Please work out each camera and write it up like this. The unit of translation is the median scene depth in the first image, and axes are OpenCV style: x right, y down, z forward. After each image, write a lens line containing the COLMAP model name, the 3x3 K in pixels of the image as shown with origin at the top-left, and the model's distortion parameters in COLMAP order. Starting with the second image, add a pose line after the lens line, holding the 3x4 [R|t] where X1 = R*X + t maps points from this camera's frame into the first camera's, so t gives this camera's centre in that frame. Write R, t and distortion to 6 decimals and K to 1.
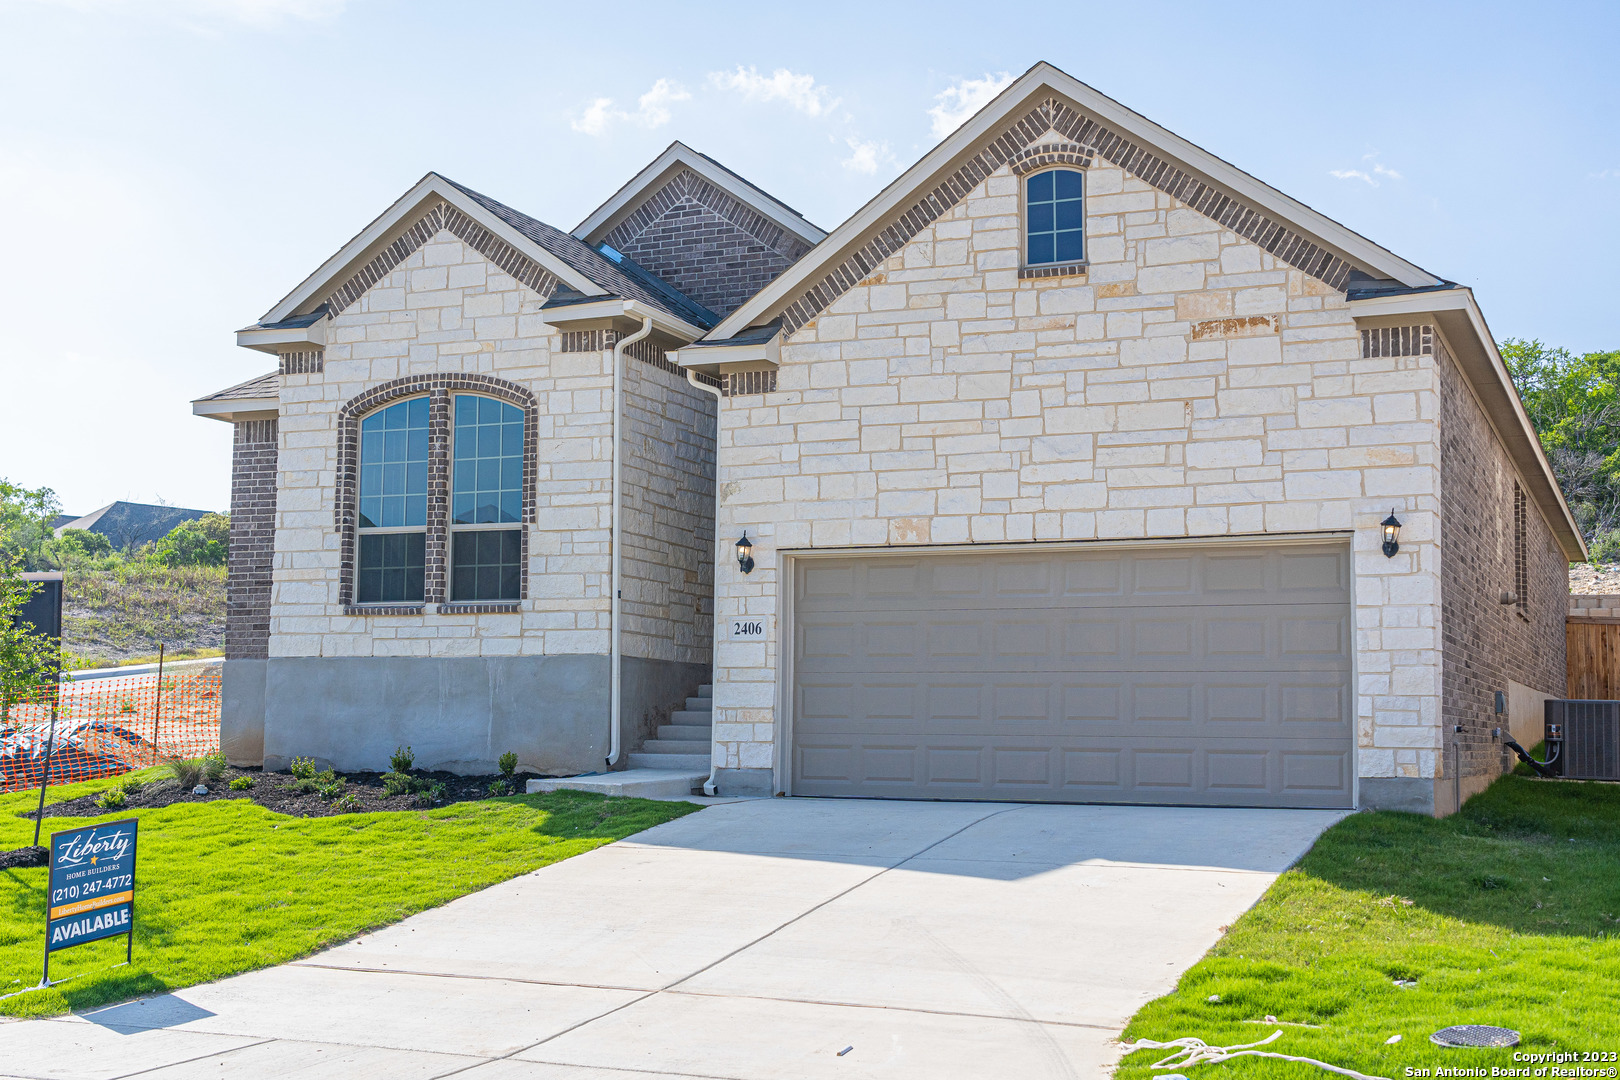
lens RADIAL K [[2038.7, 0, 824.7], [0, 2038.7, 549.8], [0, 0, 1]] dist [0.091230, 0.000000]
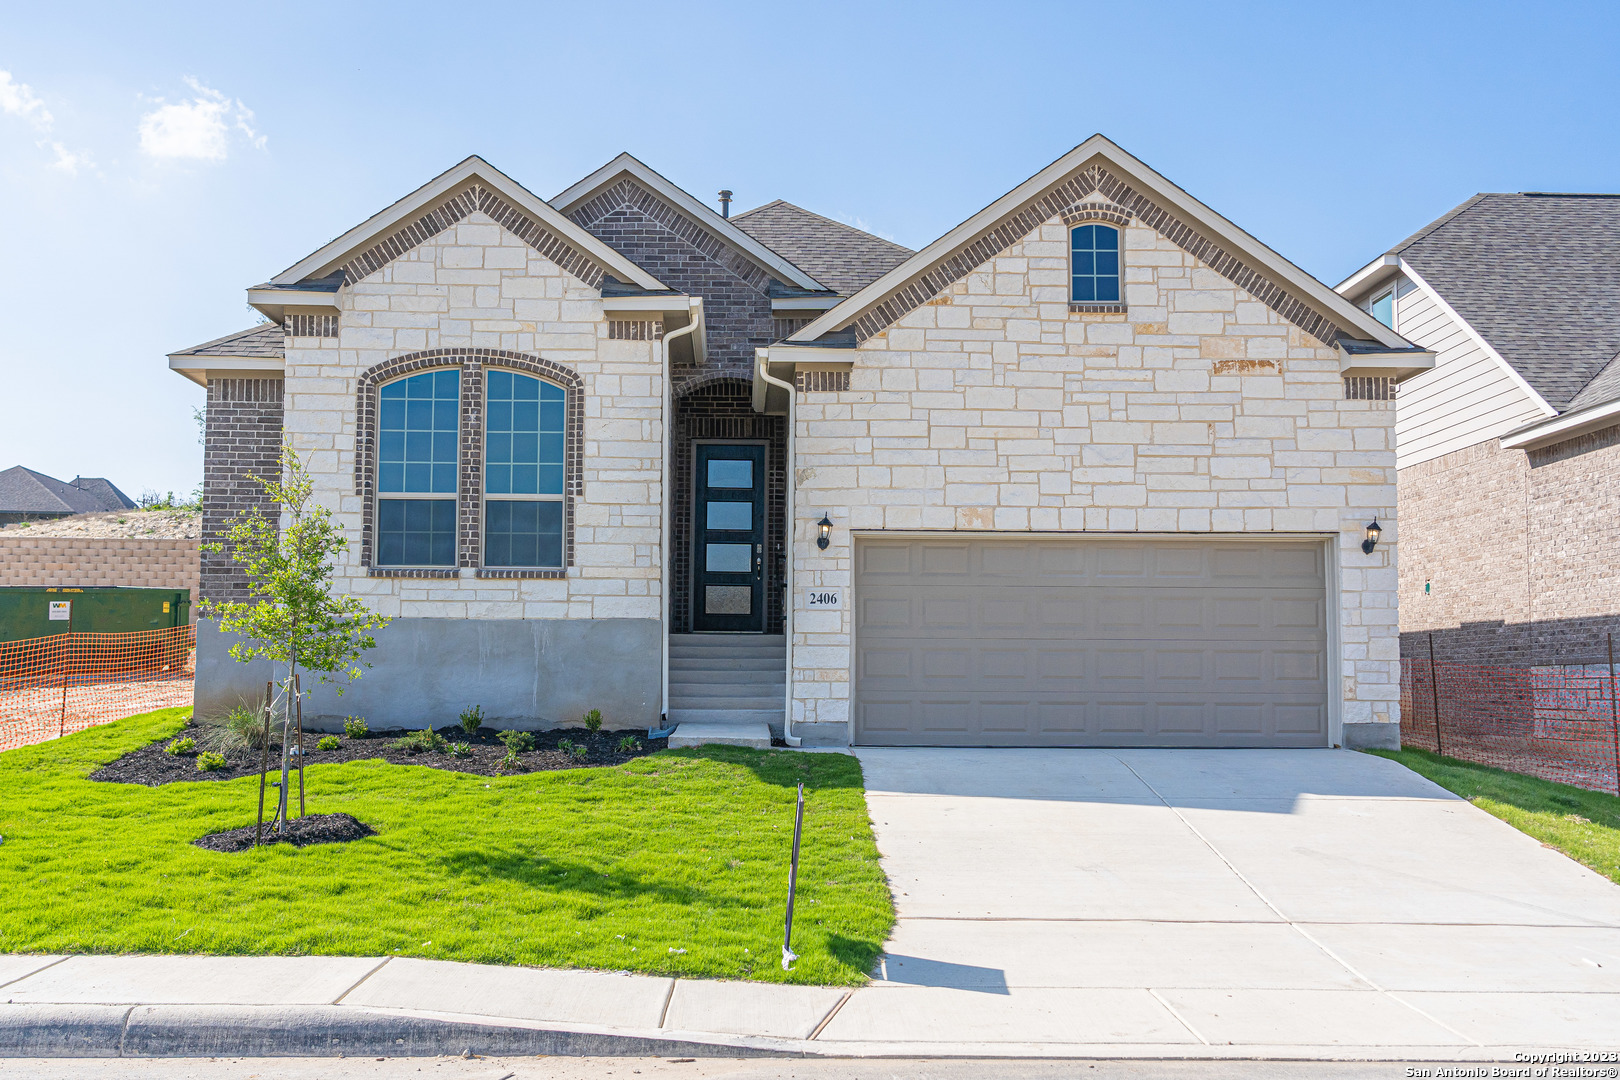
lens RADIAL K [[1674.9, 0, 821.2], [0, 1674.9, 544.5], [0, 0, 1]] dist [0.061549, 0.000000]
pose [[0.903911, 0.030269, 0.426647, -0.433226], [-0.035181, 0.999374, 0.003633, 0.005292], [-0.426270, -0.018294, 0.904411, 0.159785]]
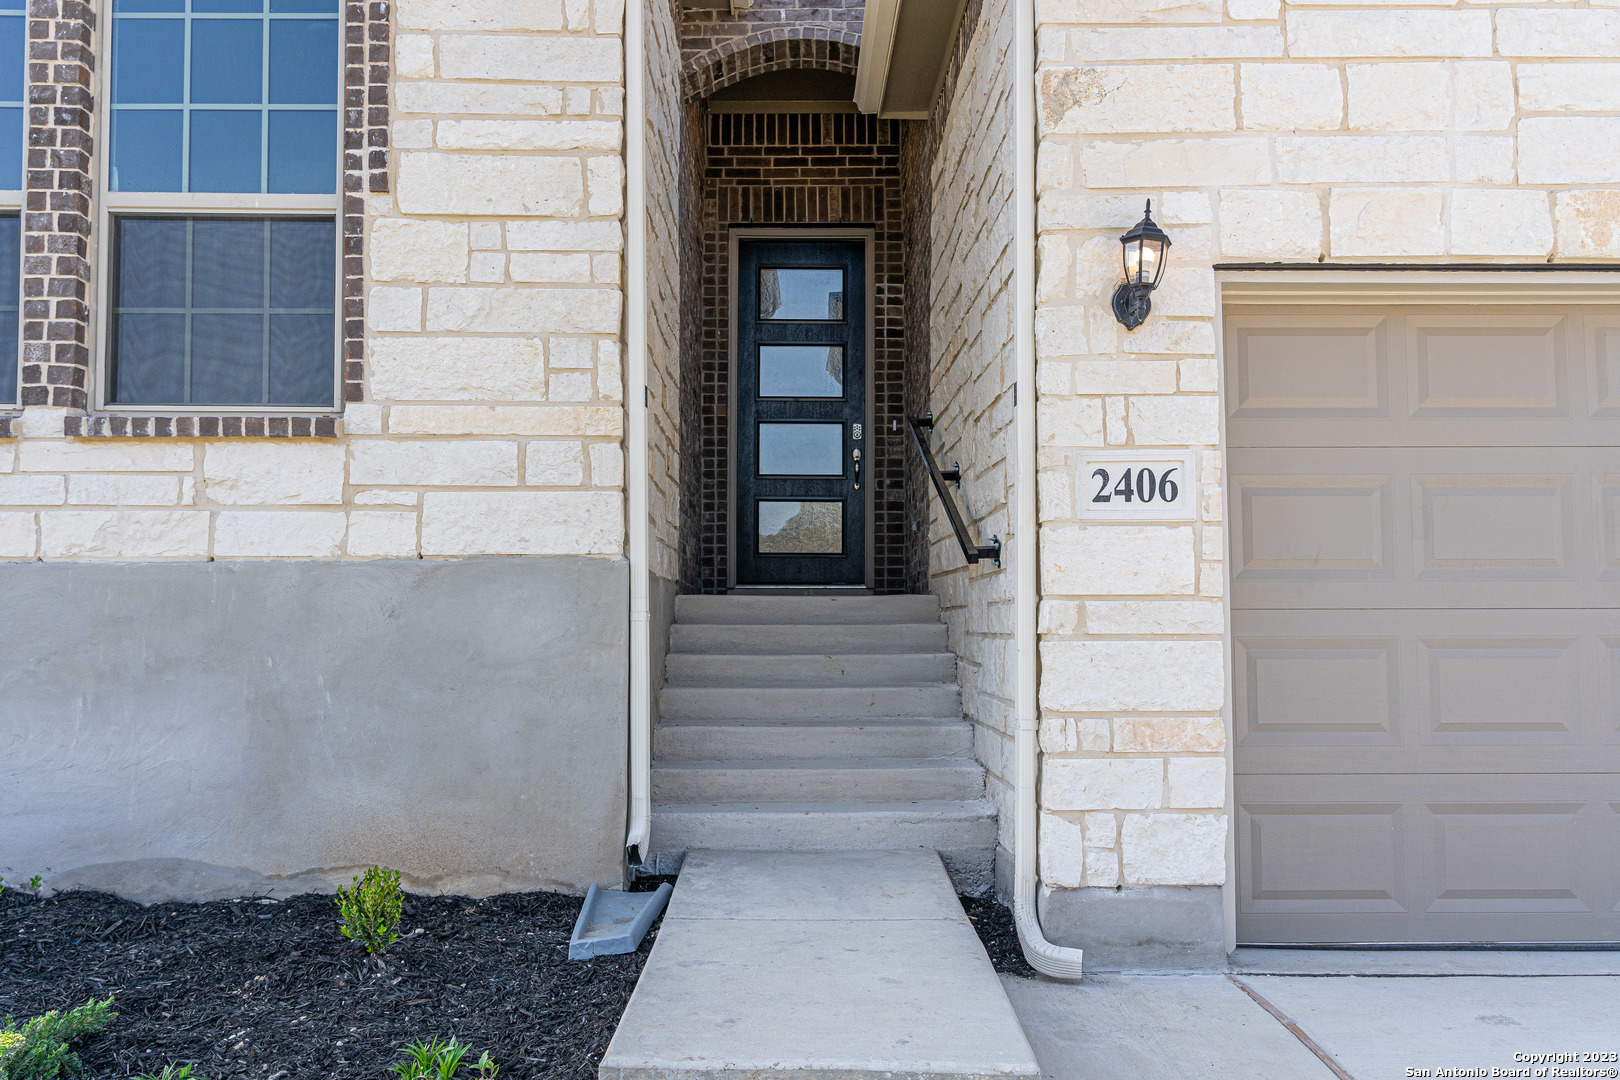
lens RADIAL K [[1305.0, 0, 820.9], [0, 1305.0, 542.8], [0, 0, 1]] dist [0.018864, -0.001108]
pose [[0.913325, 0.011868, 0.407059, -0.177410], [-0.025586, 0.999273, 0.028273, 0.043241], [-0.406428, -0.036238, 0.912964, 0.810952]]
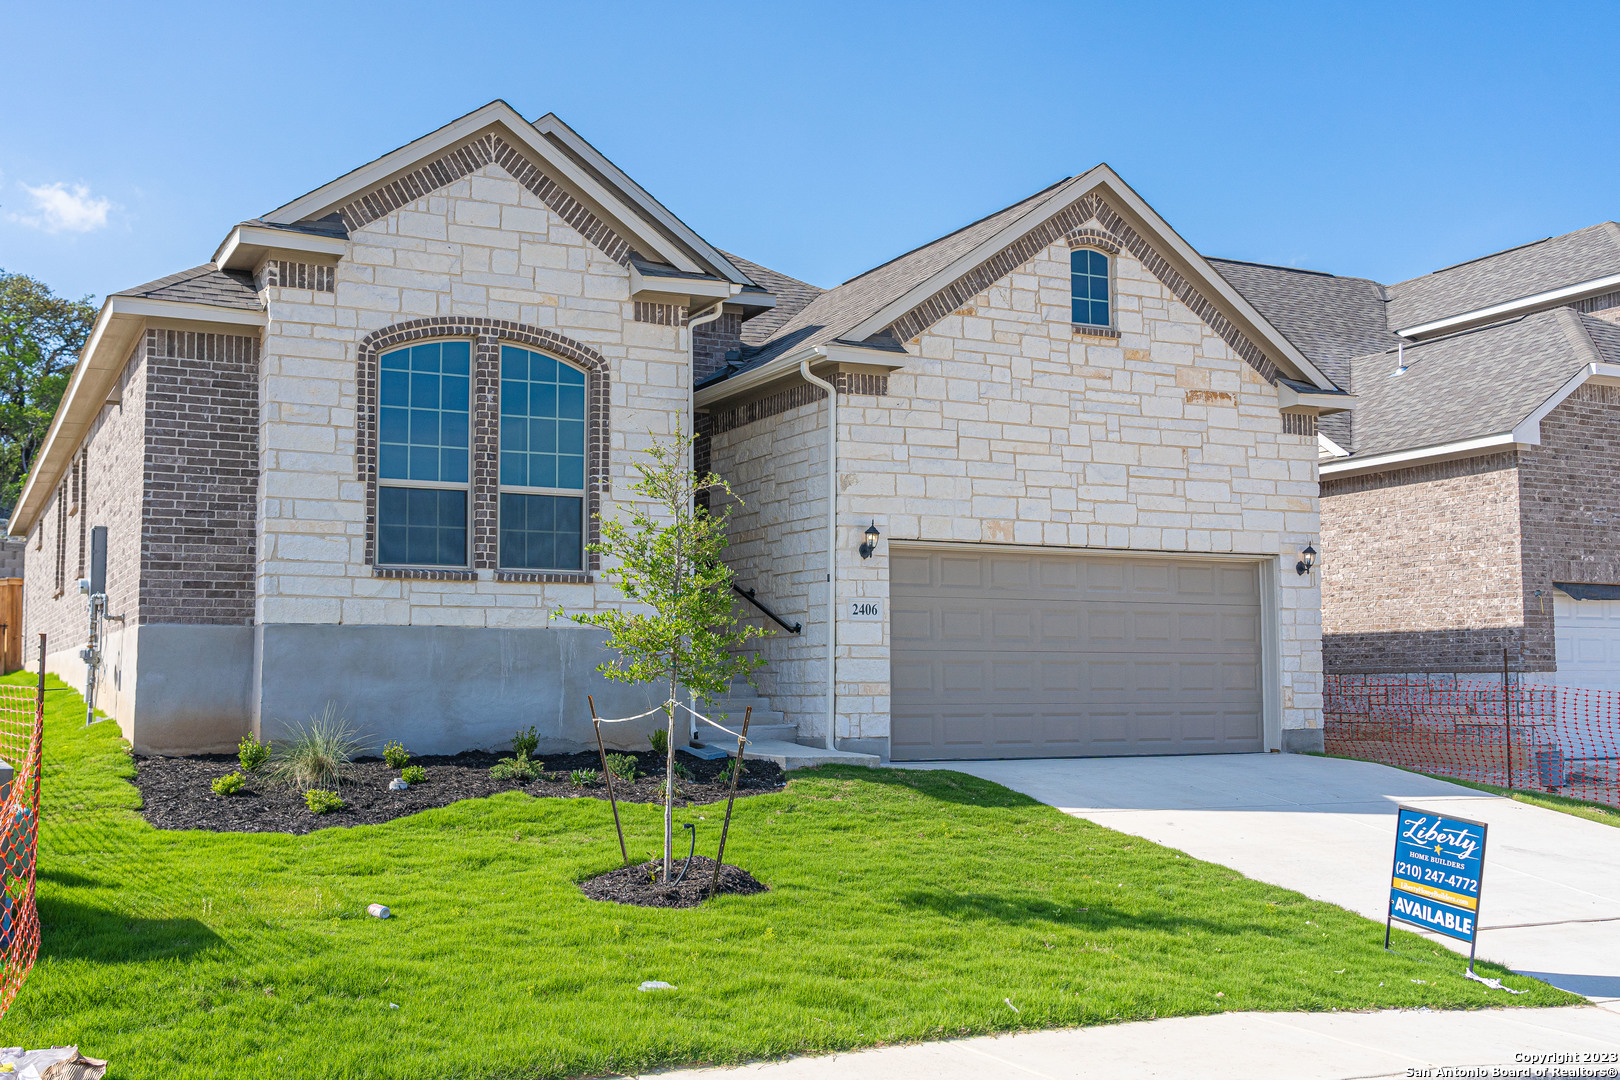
lens RADIAL K [[1674.9, 0, 819.2], [0, 1674.9, 548.6], [0, 0, 1]] dist [0.061549, 0.000000]
pose [[0.643960, 0.053243, 0.763204, -0.734294], [-0.060450, 0.997998, -0.018618, 0.024134], [-0.762667, -0.034147, 0.645889, 0.438286]]
